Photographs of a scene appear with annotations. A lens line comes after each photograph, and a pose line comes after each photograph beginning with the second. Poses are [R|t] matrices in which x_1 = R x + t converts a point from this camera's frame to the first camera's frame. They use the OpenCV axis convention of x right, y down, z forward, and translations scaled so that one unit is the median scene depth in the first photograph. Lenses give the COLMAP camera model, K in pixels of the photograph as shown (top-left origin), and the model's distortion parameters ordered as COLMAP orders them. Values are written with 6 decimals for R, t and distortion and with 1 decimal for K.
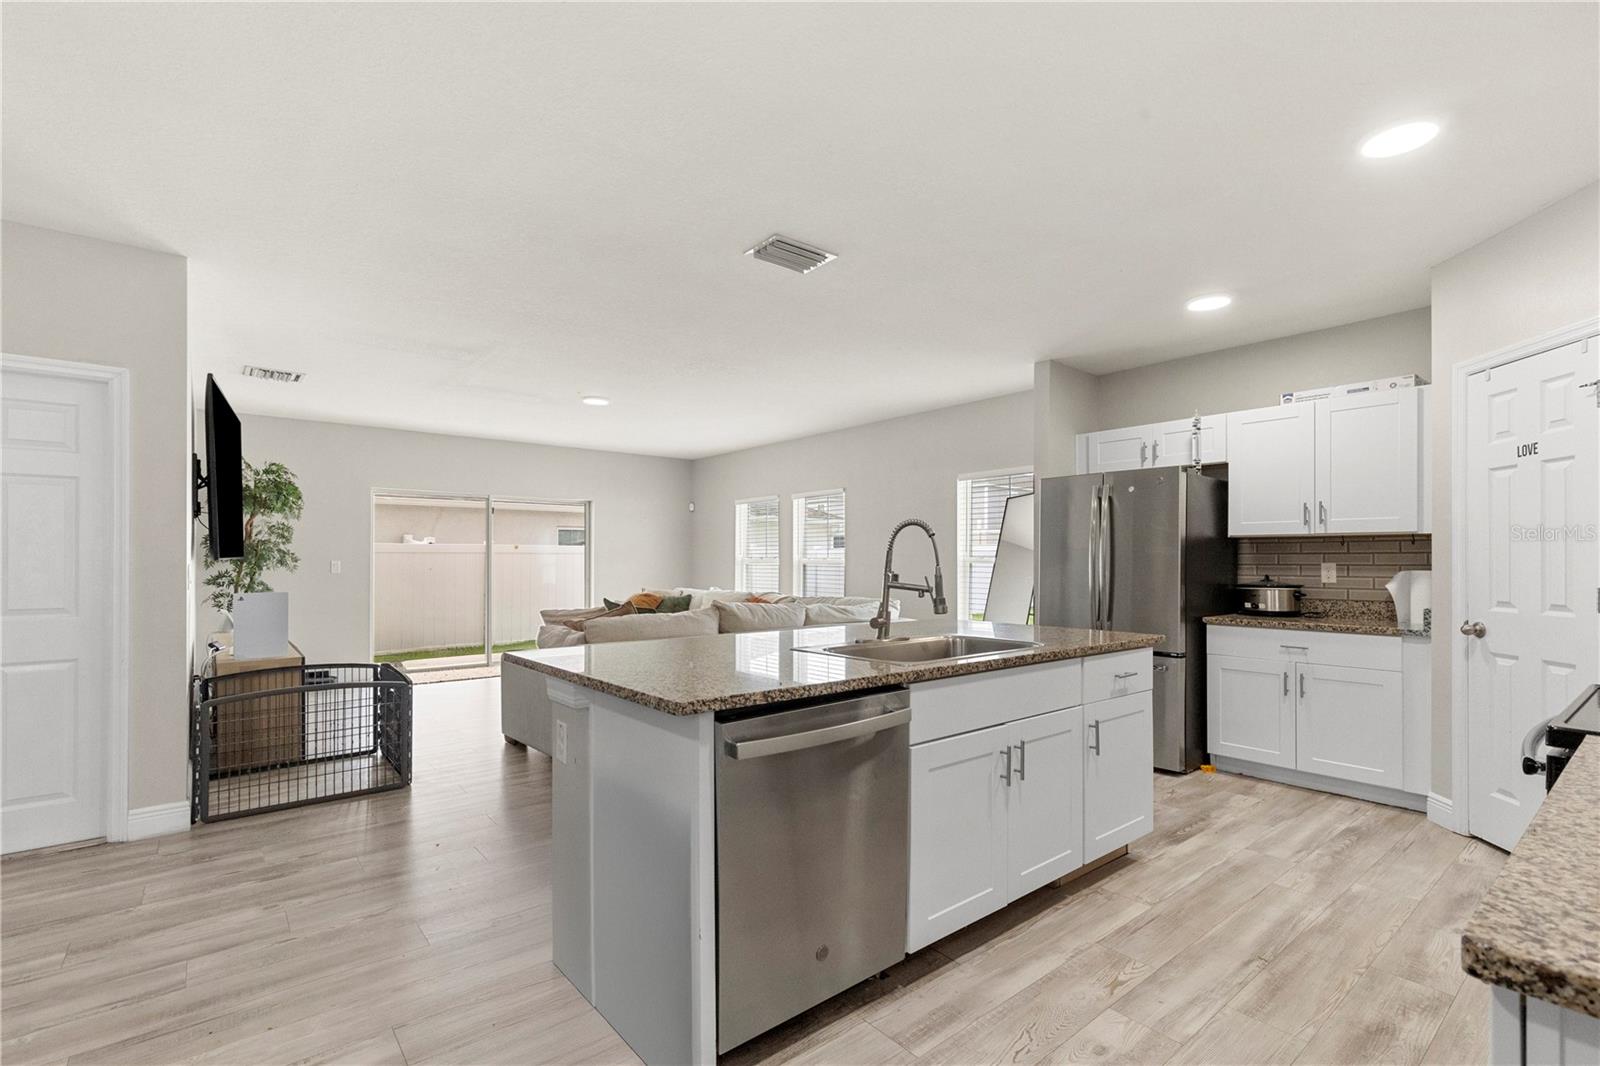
lens RADIAL K [[718.8, 0, 815.2], [0, 718.8, 545.6], [0, 0, 1]] dist [0.010480, -0.001176]
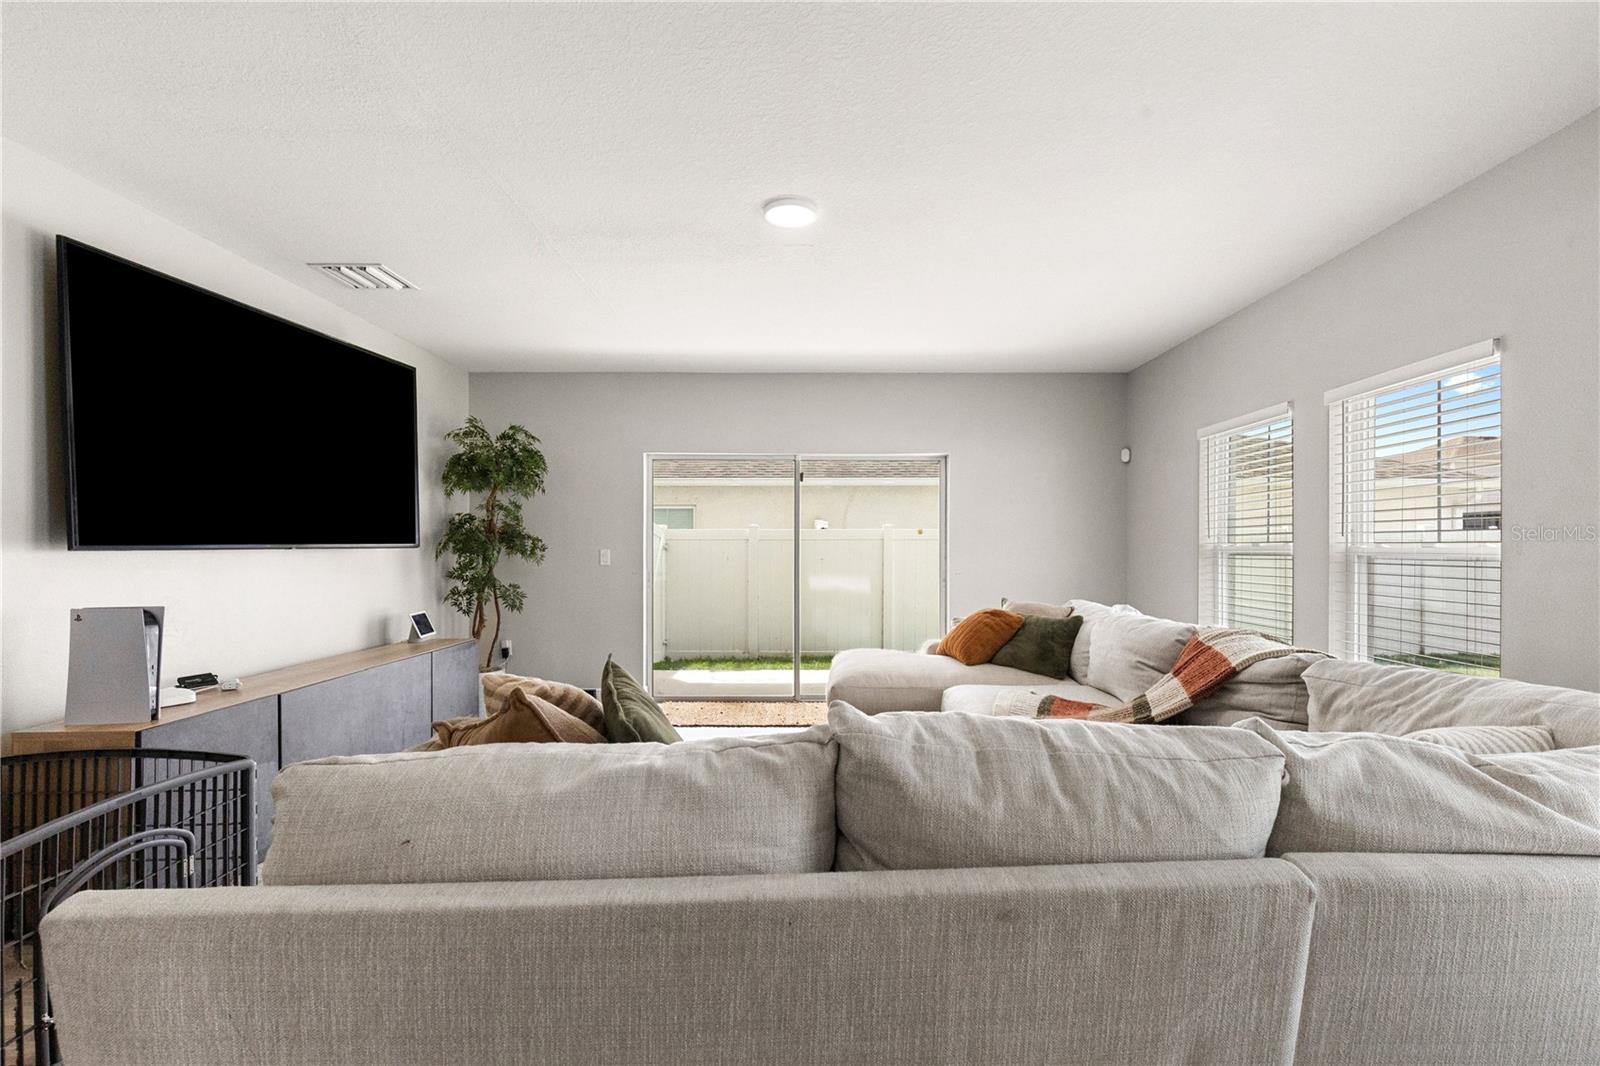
lens RADIAL K [[732.6, 0, 816.0], [0, 732.6, 544.4], [0, 0, 1]] dist [0.013529, 0.000004]
pose [[0.767922, -0.003054, -0.640536, 0.019063], [0.013914, 0.999832, 0.011914, 0.010478], [0.640392, -0.018061, 0.767836, 0.613151]]
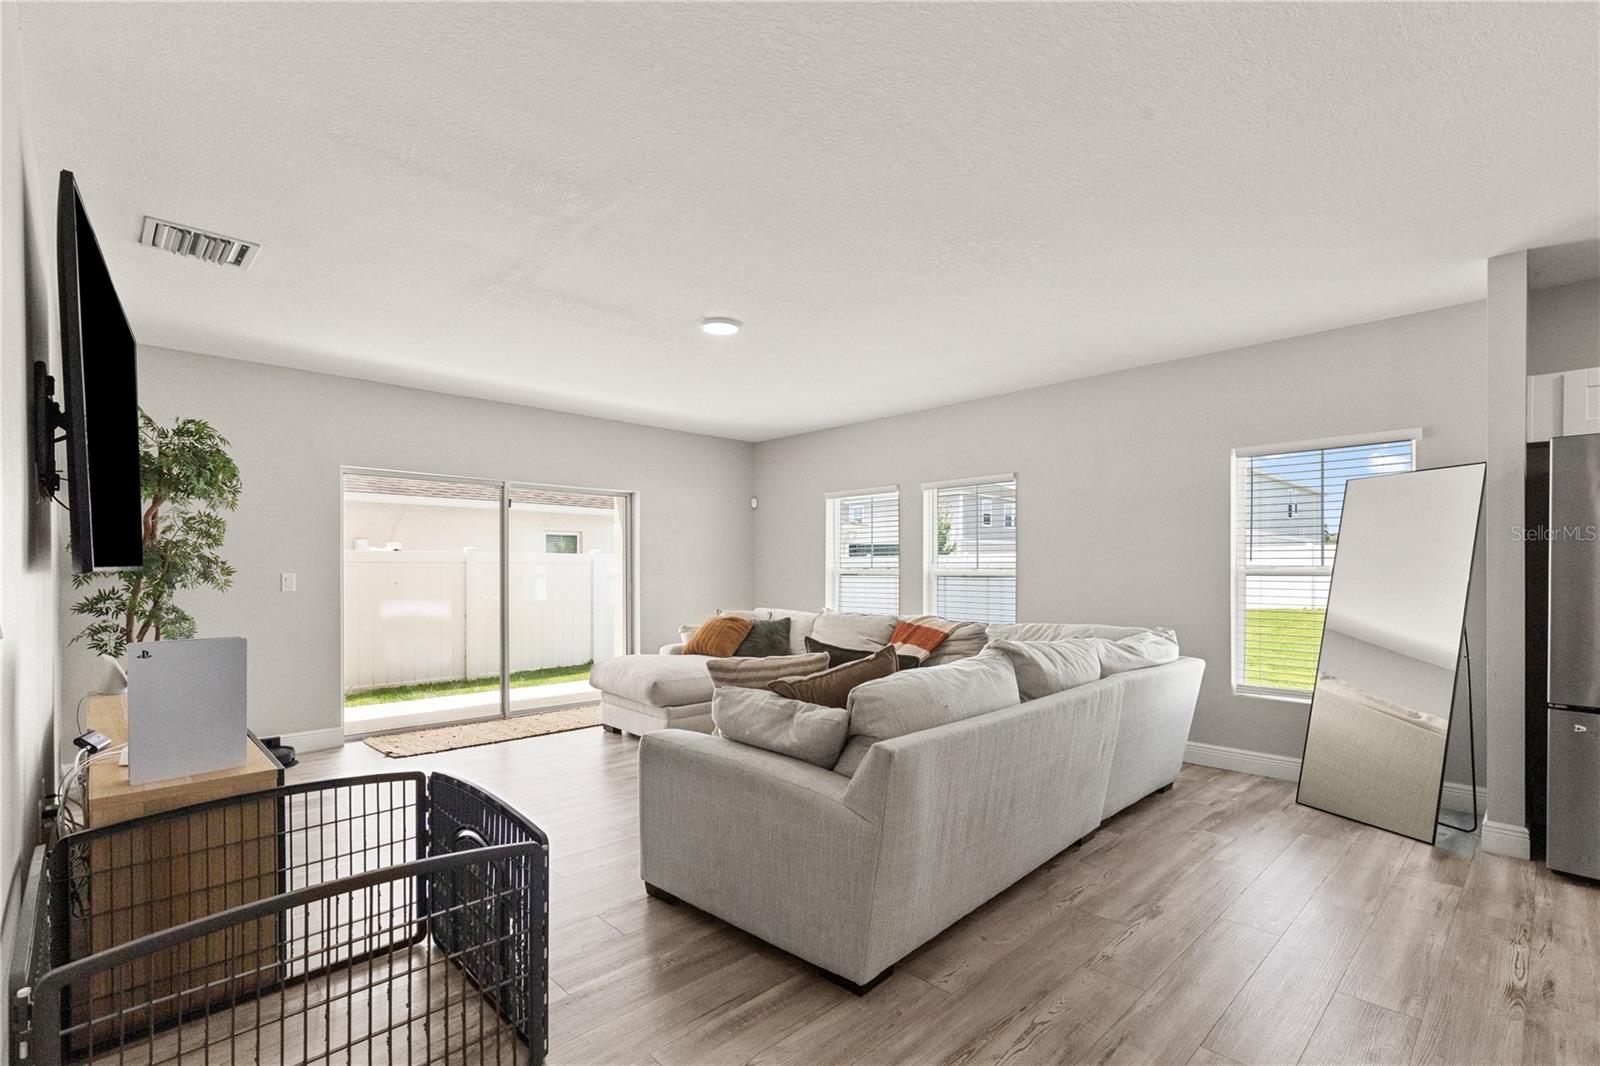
lens RADIAL K [[726.3, 0, 818.8], [0, 726.3, 563.7], [0, 0, 1]] dist [0.023156, -0.007210]
pose [[0.996844, 0.000339, 0.079389, -0.258805], [-0.001275, 0.999930, 0.011737, 0.004335], [-0.079379, -0.011801, 0.996775, 0.320052]]
